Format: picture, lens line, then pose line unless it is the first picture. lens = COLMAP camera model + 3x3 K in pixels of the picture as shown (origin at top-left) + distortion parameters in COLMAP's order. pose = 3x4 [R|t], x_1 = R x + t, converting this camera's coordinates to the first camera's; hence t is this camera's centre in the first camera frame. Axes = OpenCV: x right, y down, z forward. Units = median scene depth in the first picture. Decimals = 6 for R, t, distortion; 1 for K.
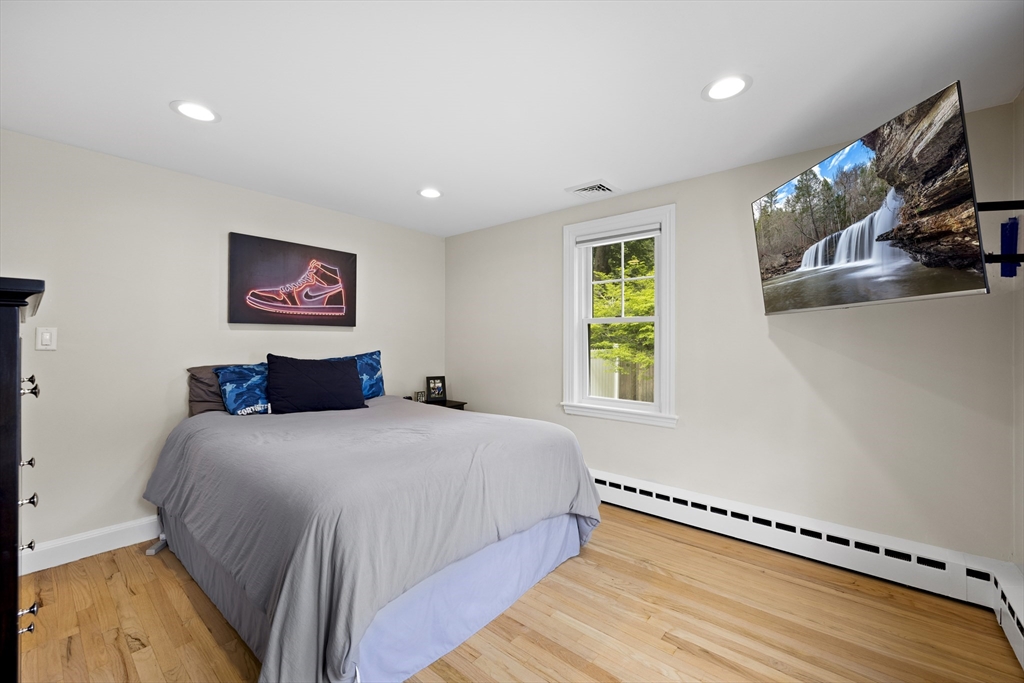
lens RADIAL K [[409.7, 0, 509.3], [0, 409.7, 341.1], [0, 0, 1]] dist [-0.002139, -0.000369]
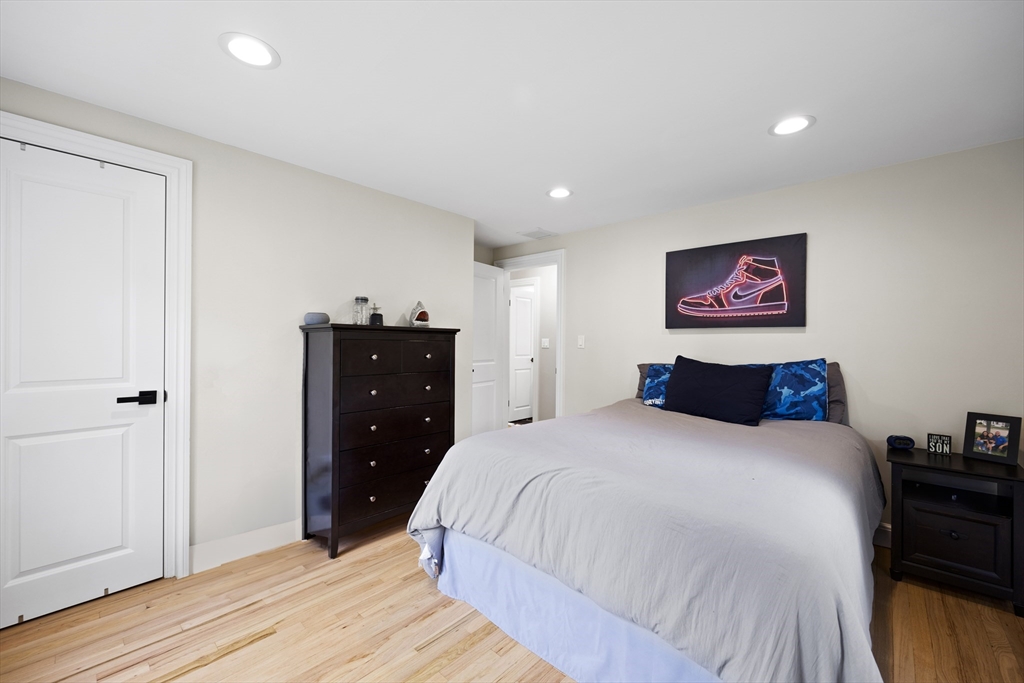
lens RADIAL K [[409.7, 0, 513.3], [0, 409.7, 342.3], [0, 0, 1]] dist [-0.002139, -0.000369]
pose [[-0.023591, -0.009080, -0.999680, 0.452399], [-0.015968, 0.999835, -0.008704, 0.010946], [0.999594, 0.015758, -0.023732, 0.514250]]
